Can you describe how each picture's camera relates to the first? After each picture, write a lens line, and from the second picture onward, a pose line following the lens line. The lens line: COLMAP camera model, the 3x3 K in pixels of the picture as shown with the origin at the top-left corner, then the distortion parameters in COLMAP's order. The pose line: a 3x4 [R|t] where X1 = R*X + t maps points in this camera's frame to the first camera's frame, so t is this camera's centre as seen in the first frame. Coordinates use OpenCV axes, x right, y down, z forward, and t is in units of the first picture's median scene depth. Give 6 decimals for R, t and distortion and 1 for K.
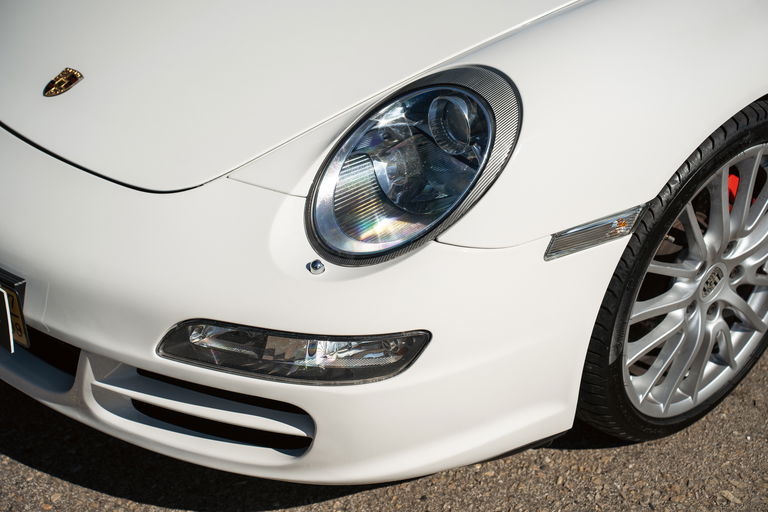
lens RADIAL K [[1241.8, 0, 387.9], [0, 1241.8, 257.3], [0, 0, 1]] dist [0.288696, 0.000000]
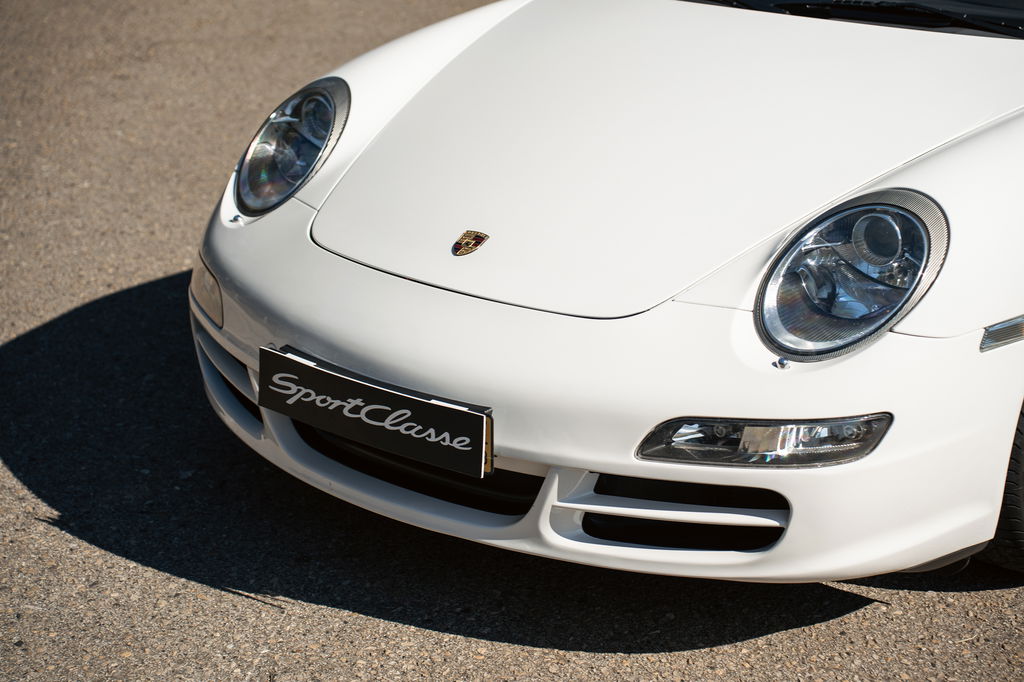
lens RADIAL K [[2203.1, 0, 509.2], [0, 2203.1, 338.5], [0, 0, 1]] dist [0.586307, 0.000000]
pose [[0.985302, -0.047339, 0.164131, -0.598309], [0.079892, 0.976977, -0.197821, 0.344664], [-0.150987, 0.208026, 0.966400, -0.852639]]
